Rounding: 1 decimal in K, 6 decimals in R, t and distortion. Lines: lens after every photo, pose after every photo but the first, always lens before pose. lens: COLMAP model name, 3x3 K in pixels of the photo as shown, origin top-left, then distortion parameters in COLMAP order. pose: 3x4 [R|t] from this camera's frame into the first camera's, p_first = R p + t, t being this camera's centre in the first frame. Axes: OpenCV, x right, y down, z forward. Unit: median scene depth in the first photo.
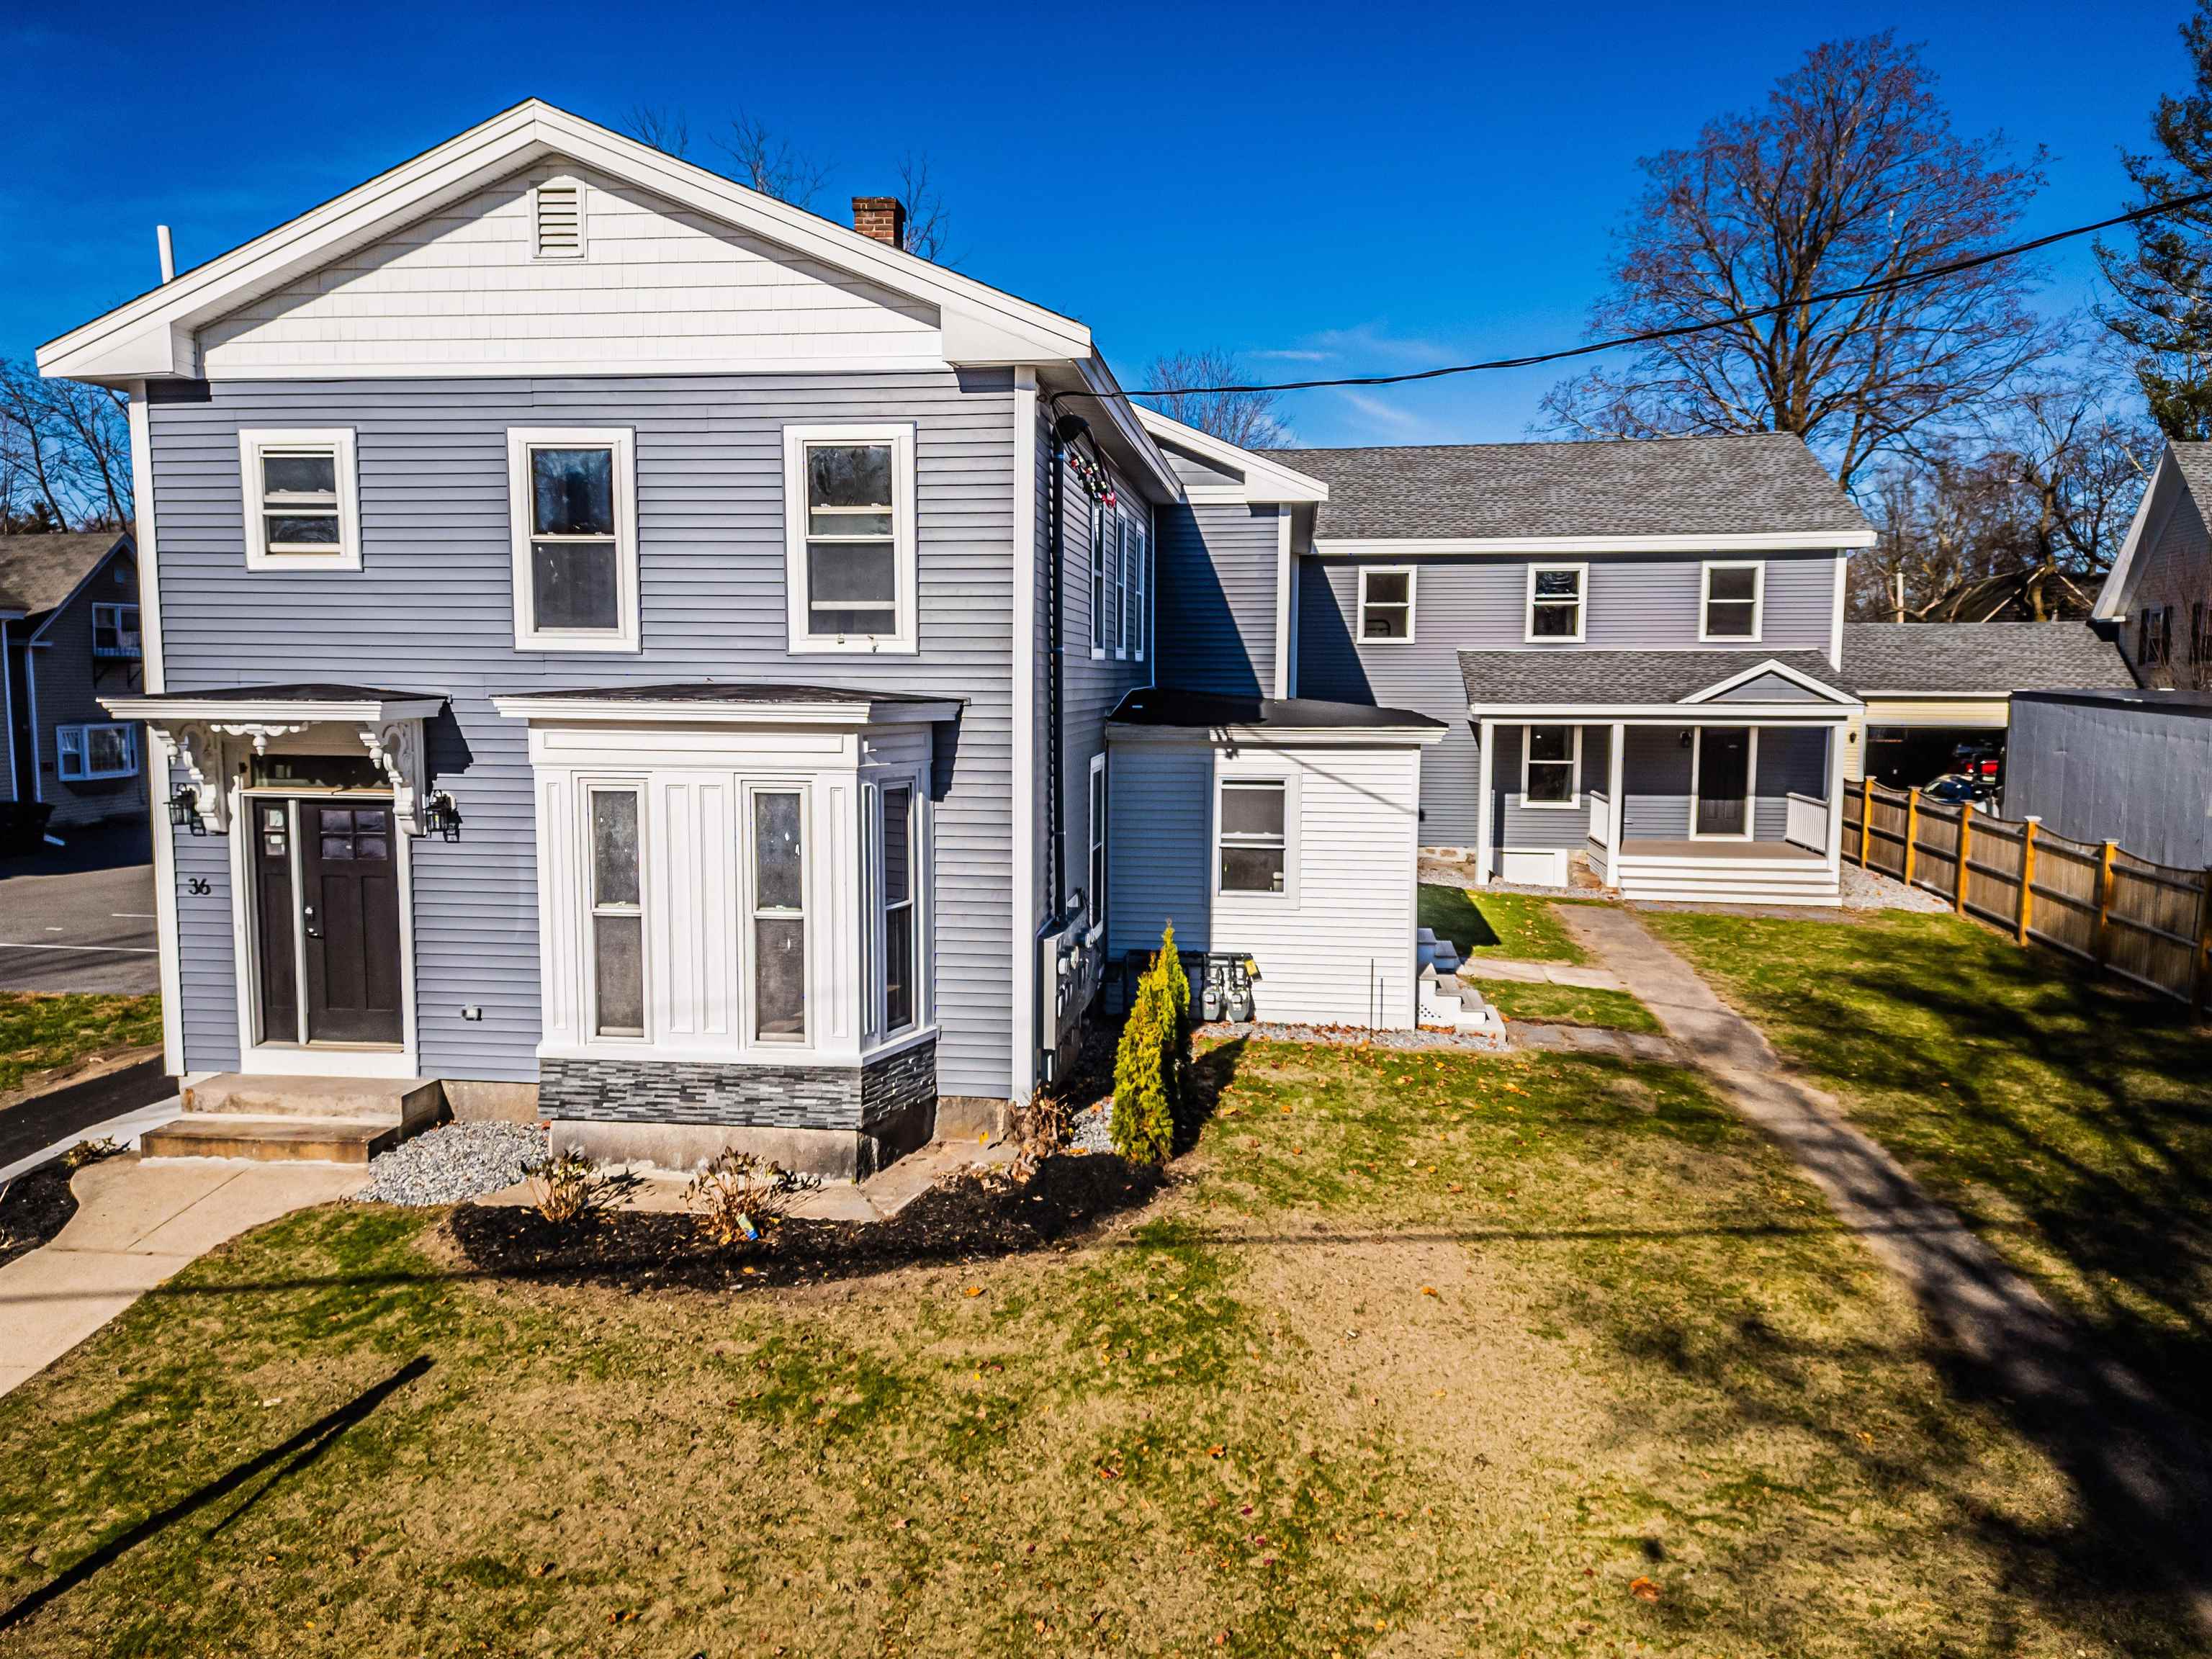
lens RADIAL K [[1547.4, 0, 1098.0], [0, 1547.4, 828.4], [0, 0, 1]] dist [0.069508, -0.059180]
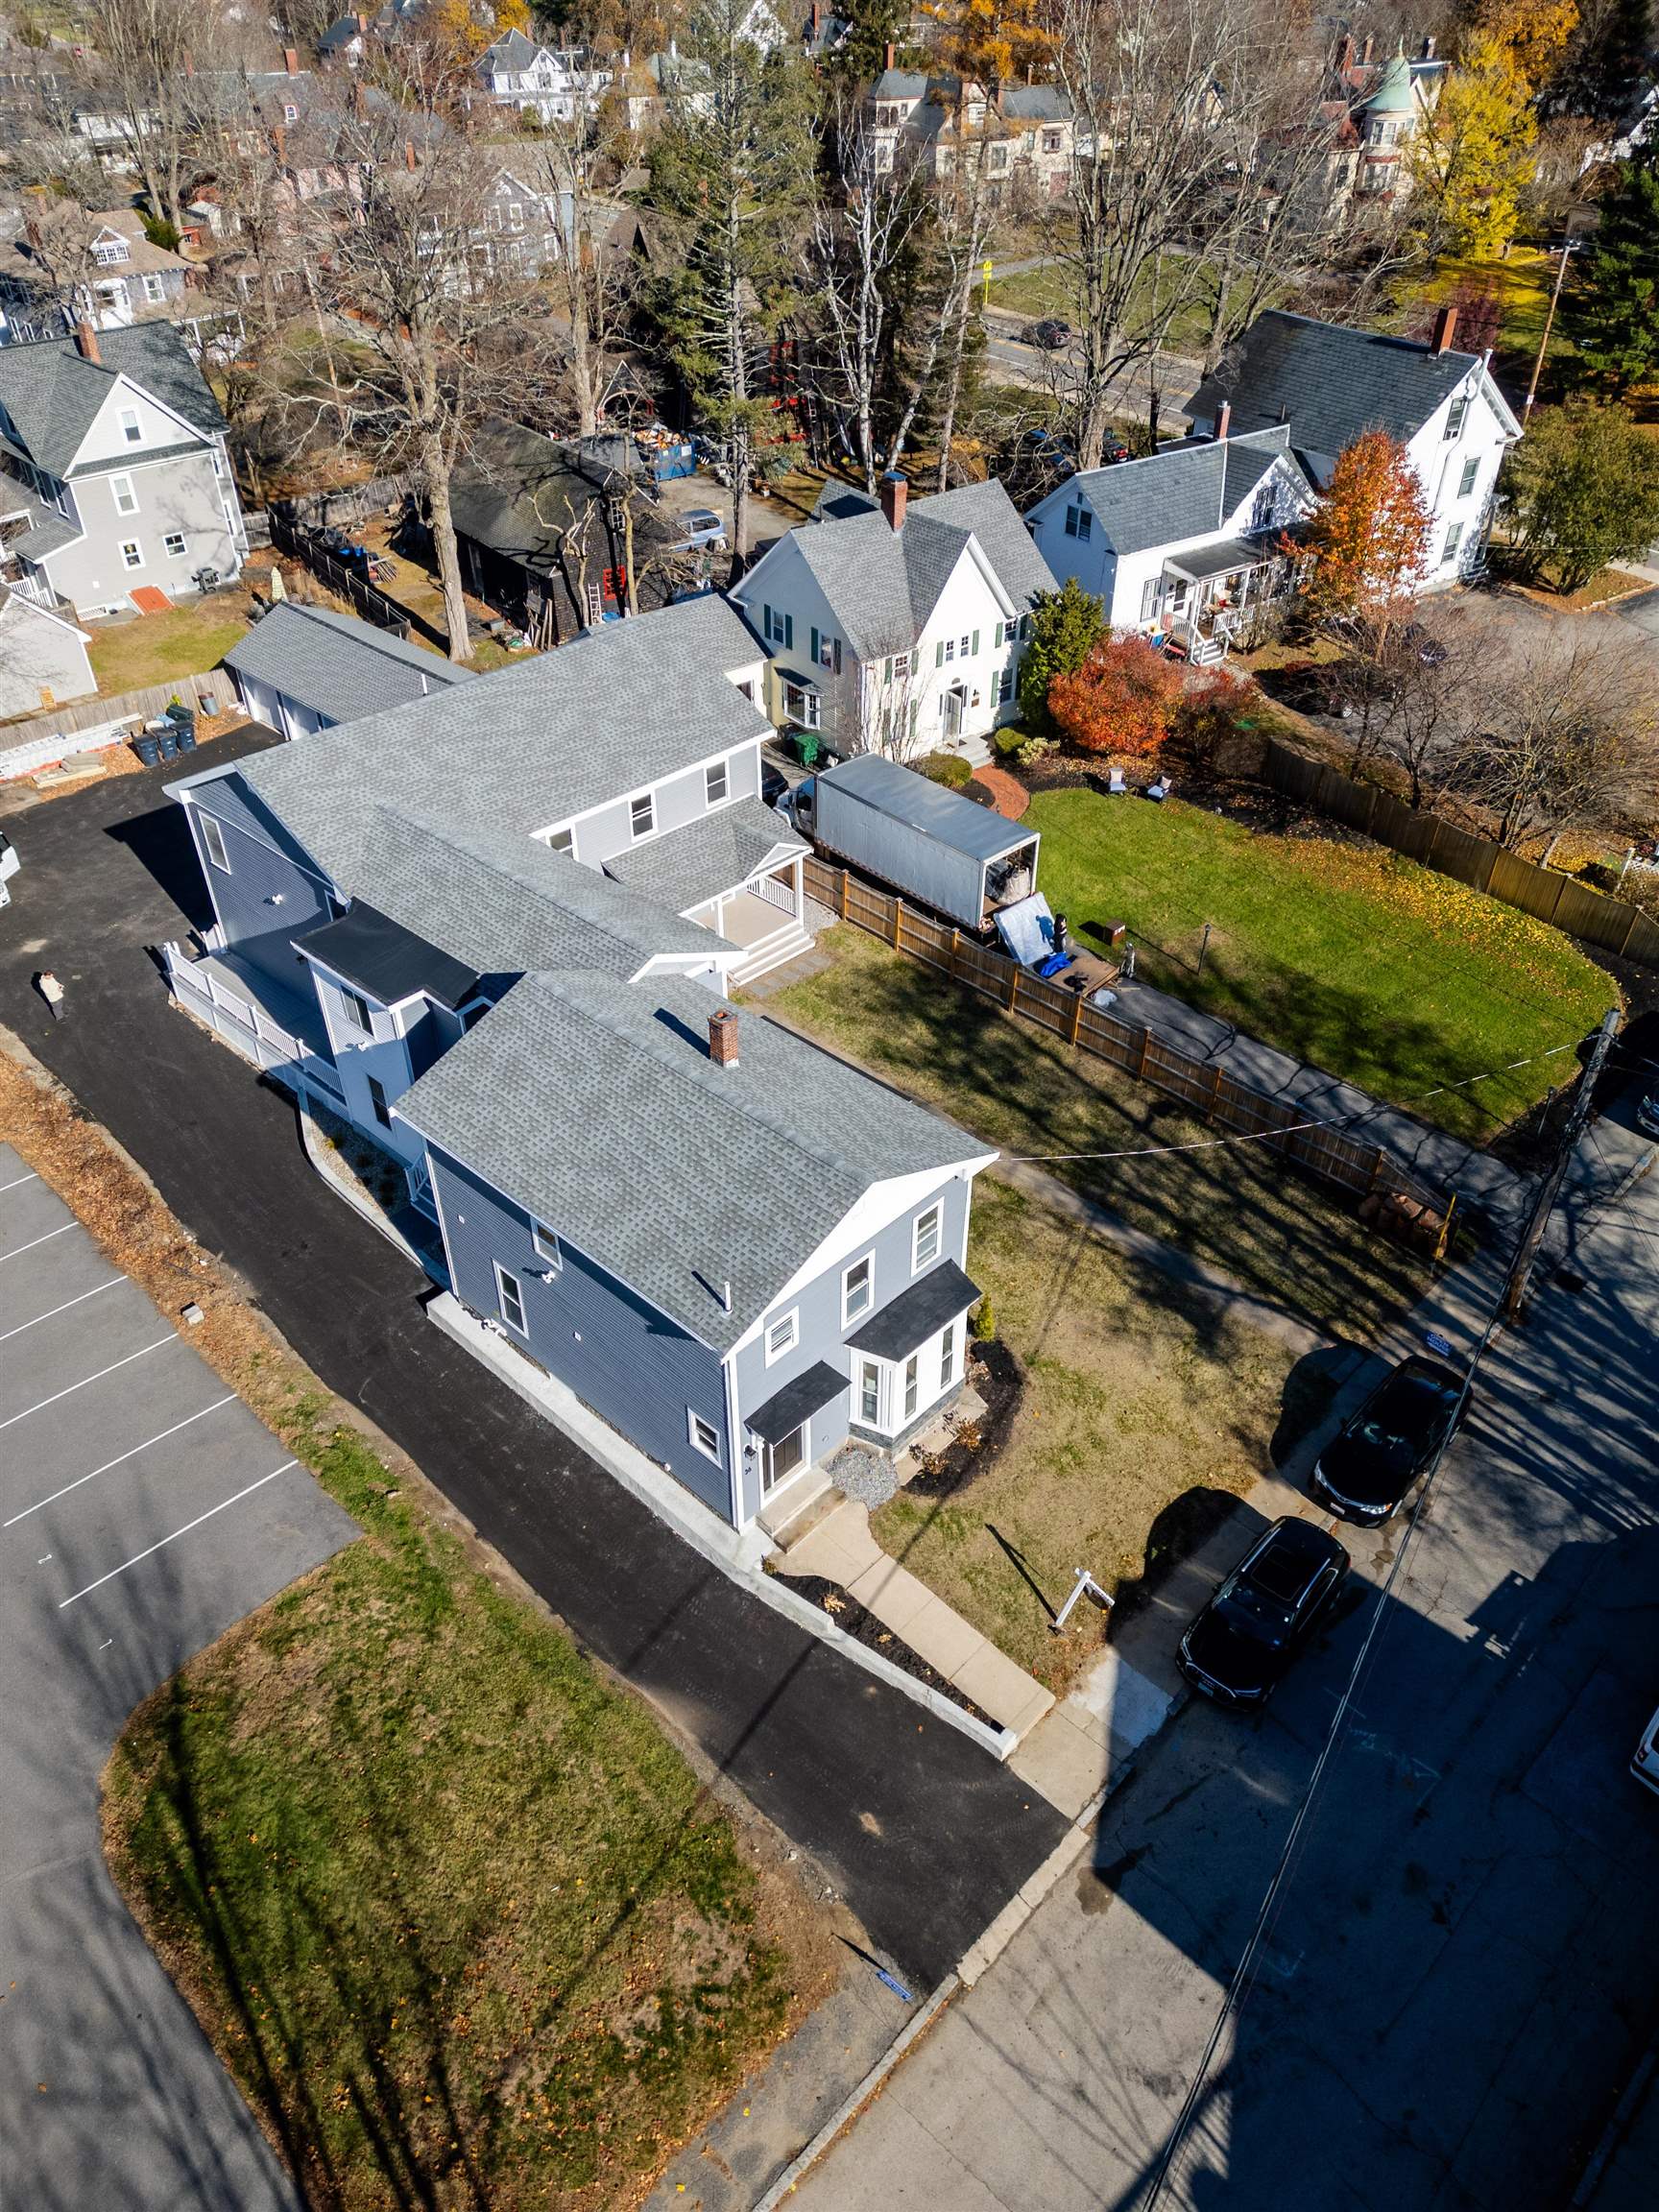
lens RADIAL K [[1547.4, 0, 821.9], [0, 1547.4, 1106.1], [0, 0, 1]] dist [0.069508, -0.059180]
pose [[0.593744, -0.494885, 0.634474, -1.877611], [0.083270, 0.822062, 0.563277, -1.916013], [-0.800334, -0.281609, 0.529303, -0.251121]]
